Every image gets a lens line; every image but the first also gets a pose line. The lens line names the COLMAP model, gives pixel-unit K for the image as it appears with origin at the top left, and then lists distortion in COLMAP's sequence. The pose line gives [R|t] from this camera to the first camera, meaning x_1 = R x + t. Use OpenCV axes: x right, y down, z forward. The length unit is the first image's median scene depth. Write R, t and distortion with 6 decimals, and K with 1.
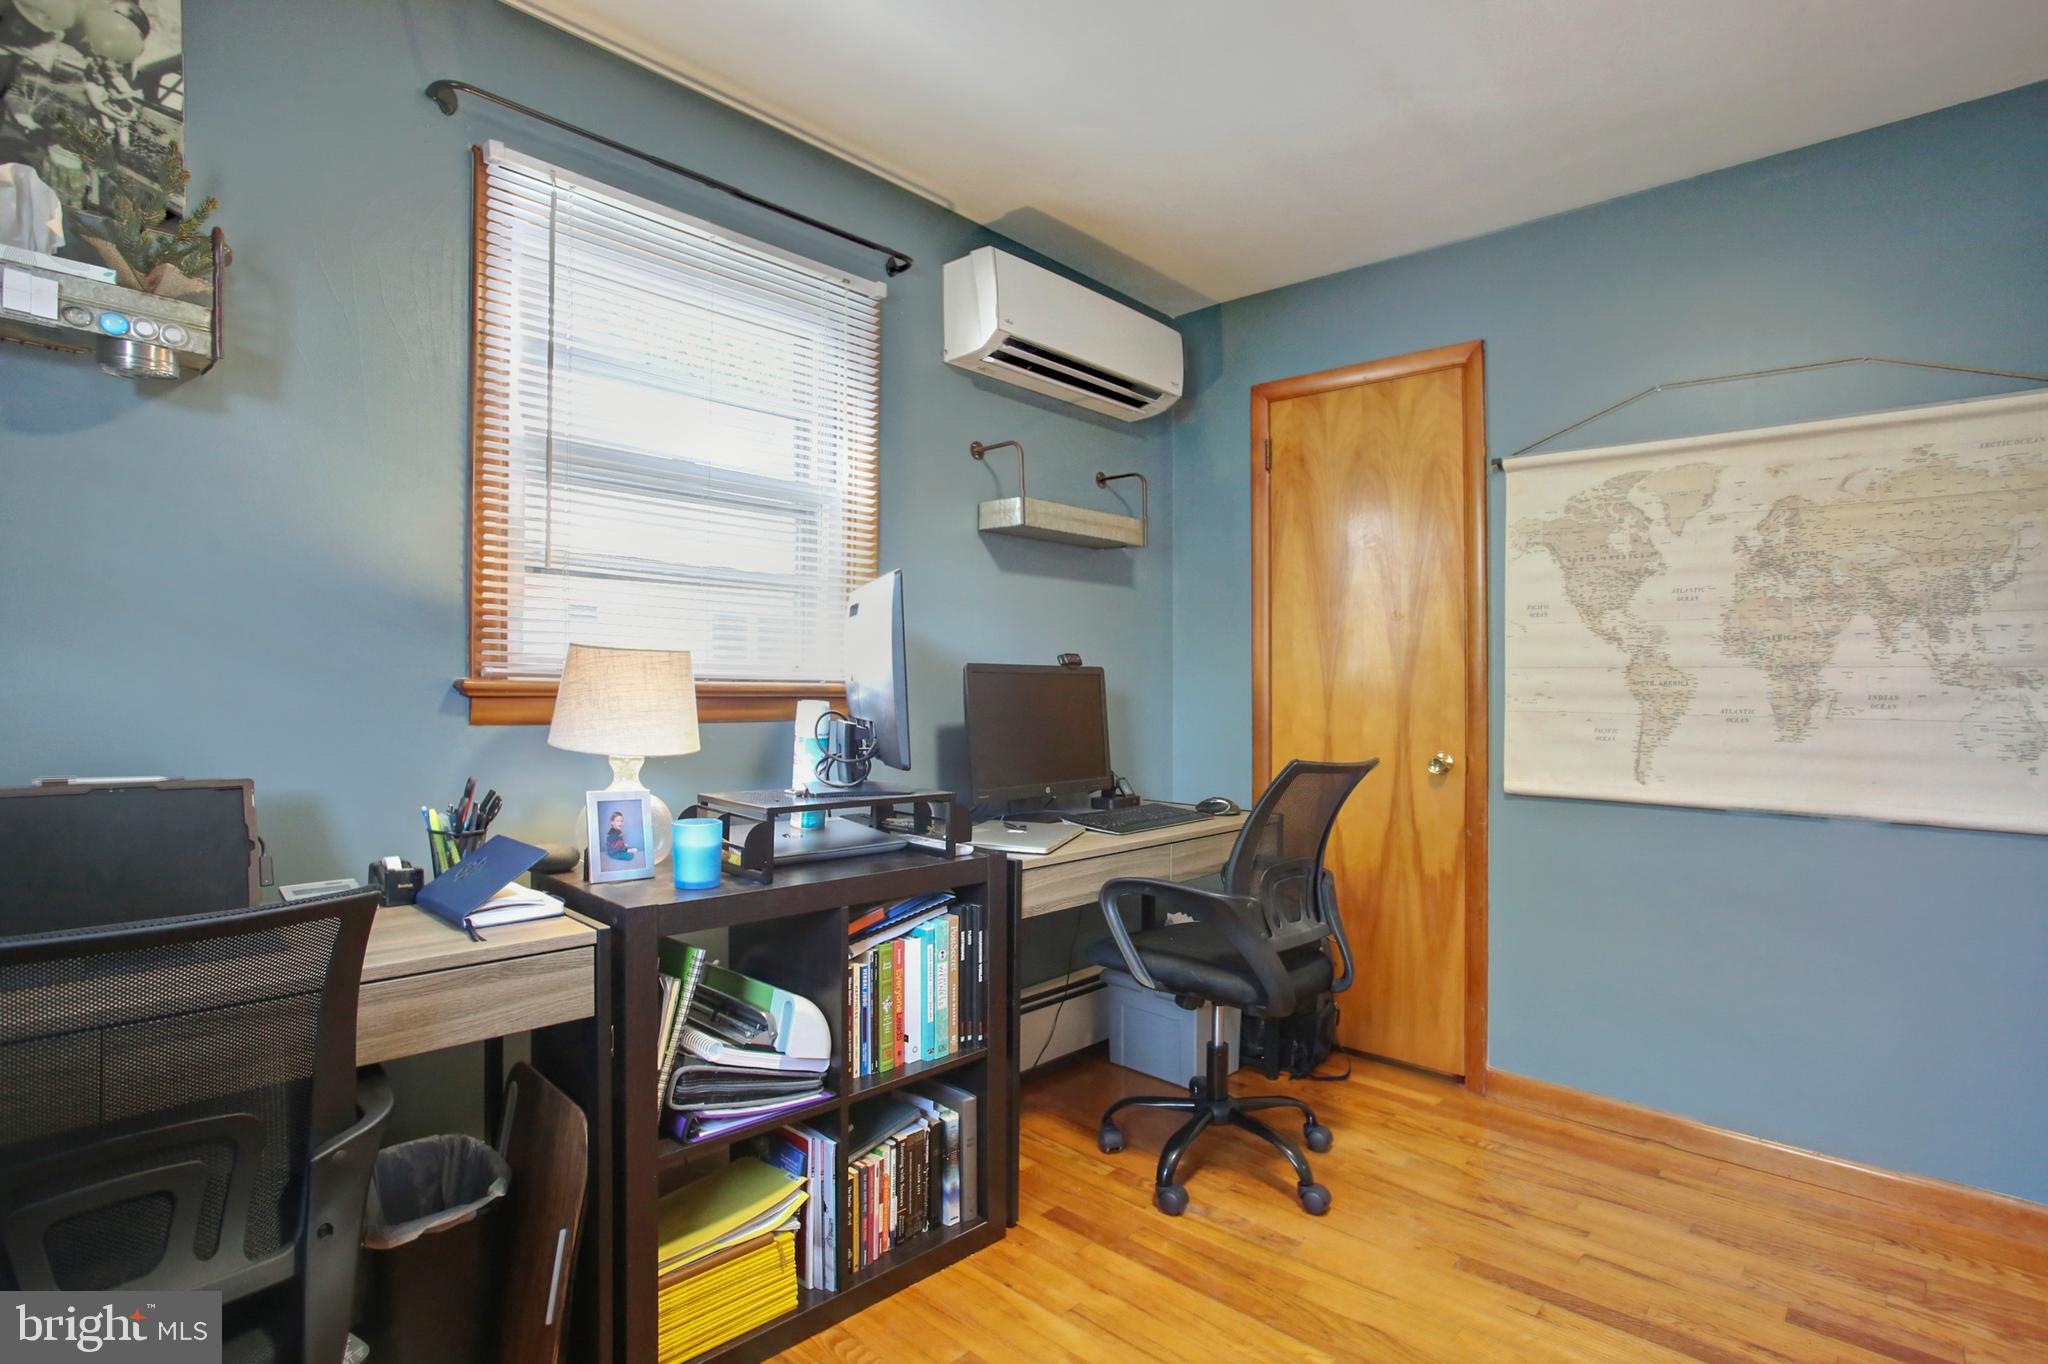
lens RADIAL K [[1015.9, 0, 1034.0], [0, 1015.9, 671.2], [0, 0, 1]] dist [-0.044988, 0.012997]
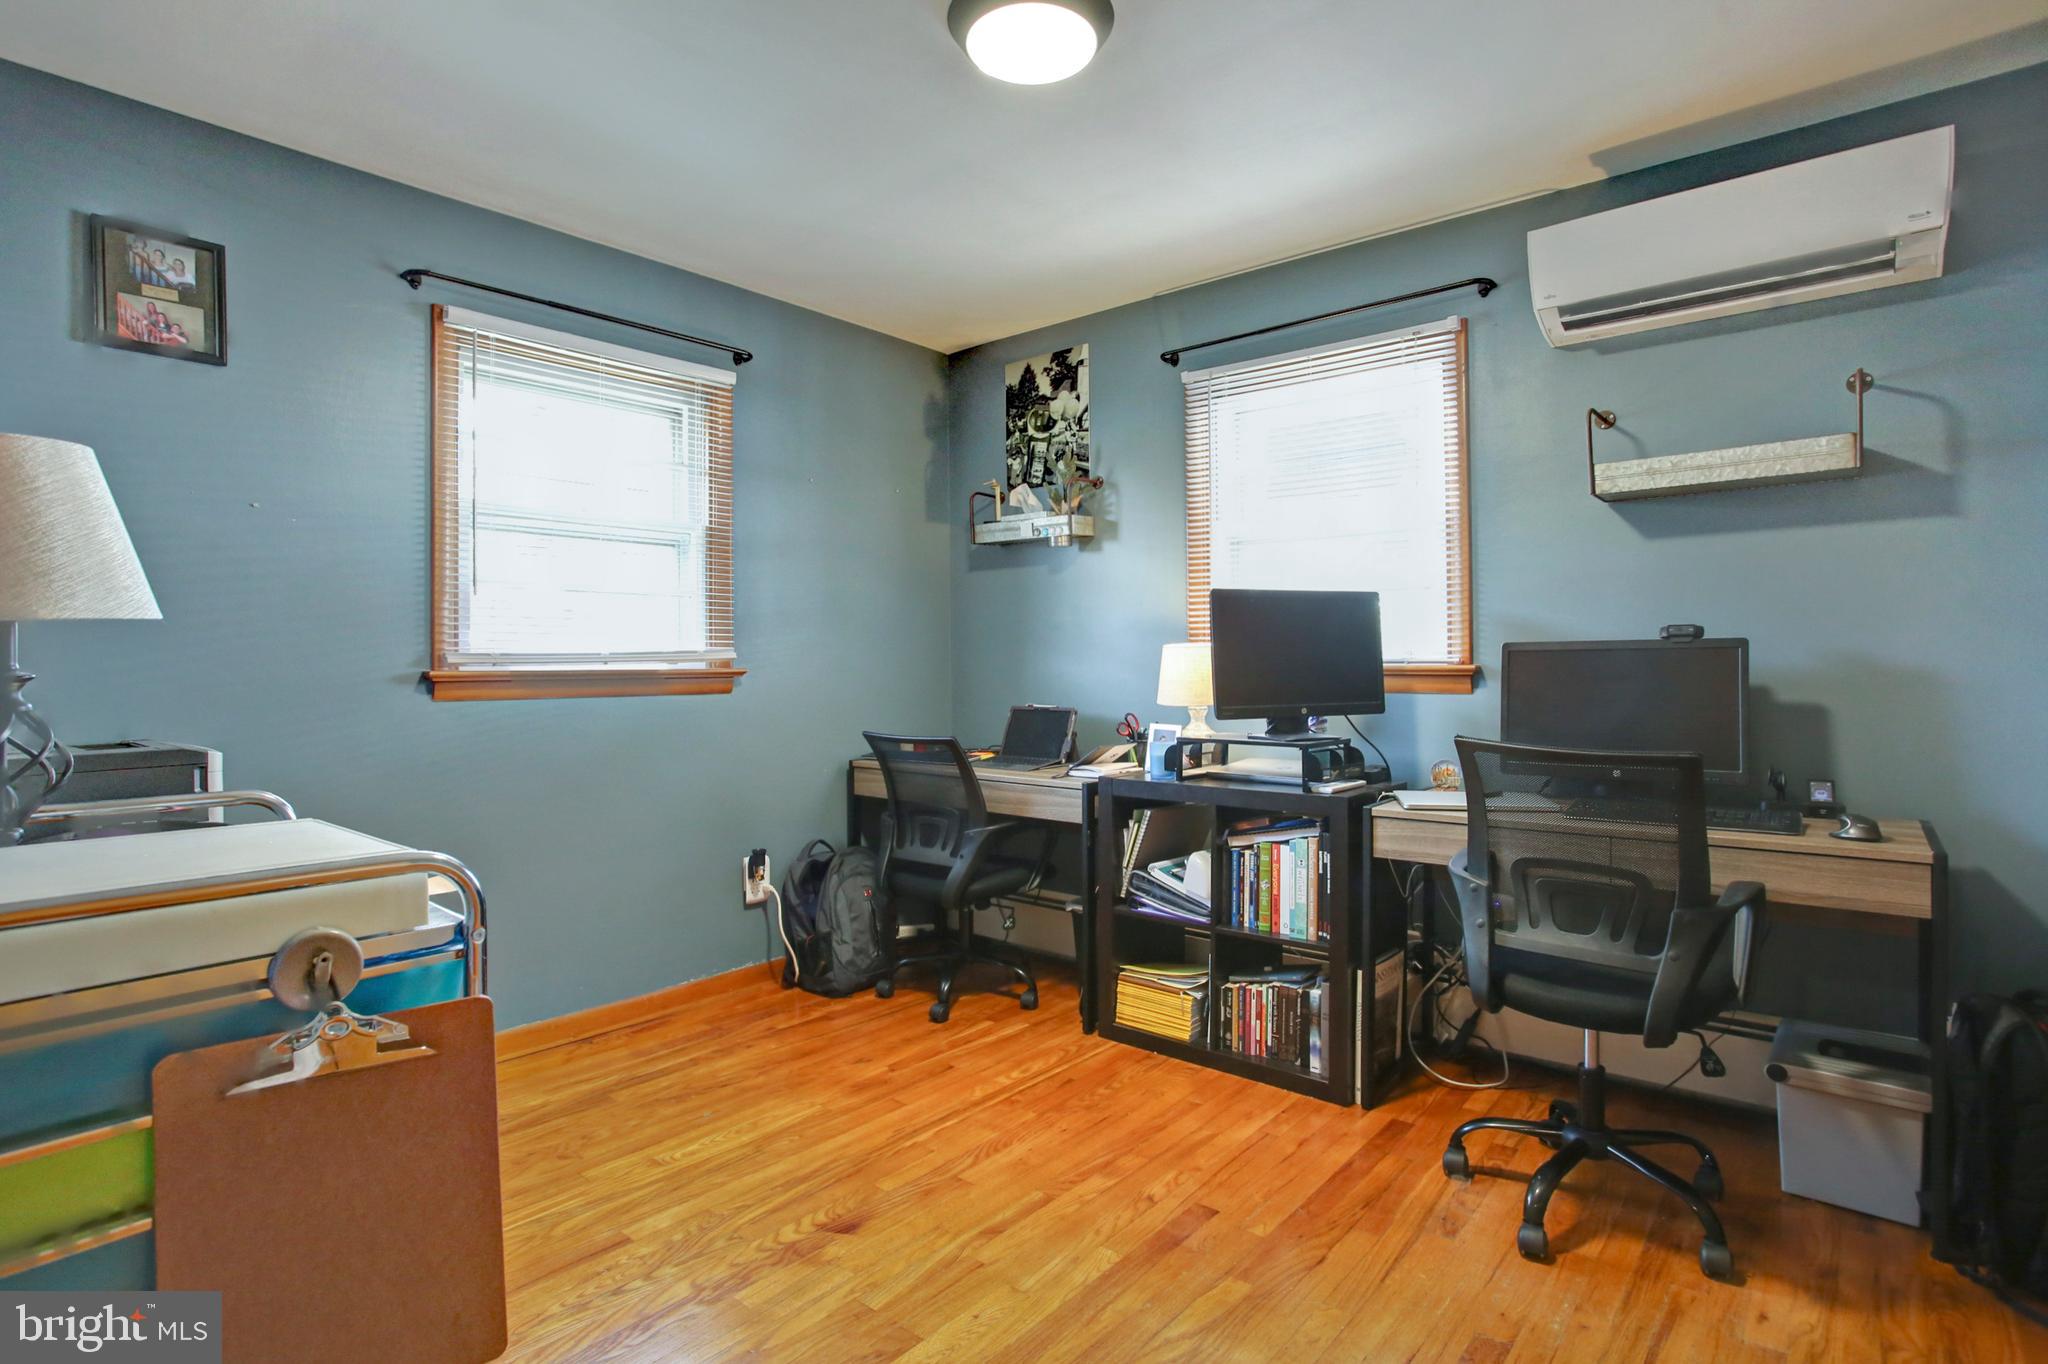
lens RADIAL K [[1015.9, 0, 1034.5], [0, 1015.9, 689.4], [0, 0, 1]] dist [-0.044988, 0.012997]
pose [[0.054711, 0.003058, -0.998498, 1.278226], [0.015765, 0.999868, 0.003926, 0.039383], [0.998378, -0.015957, 0.054655, 0.596992]]
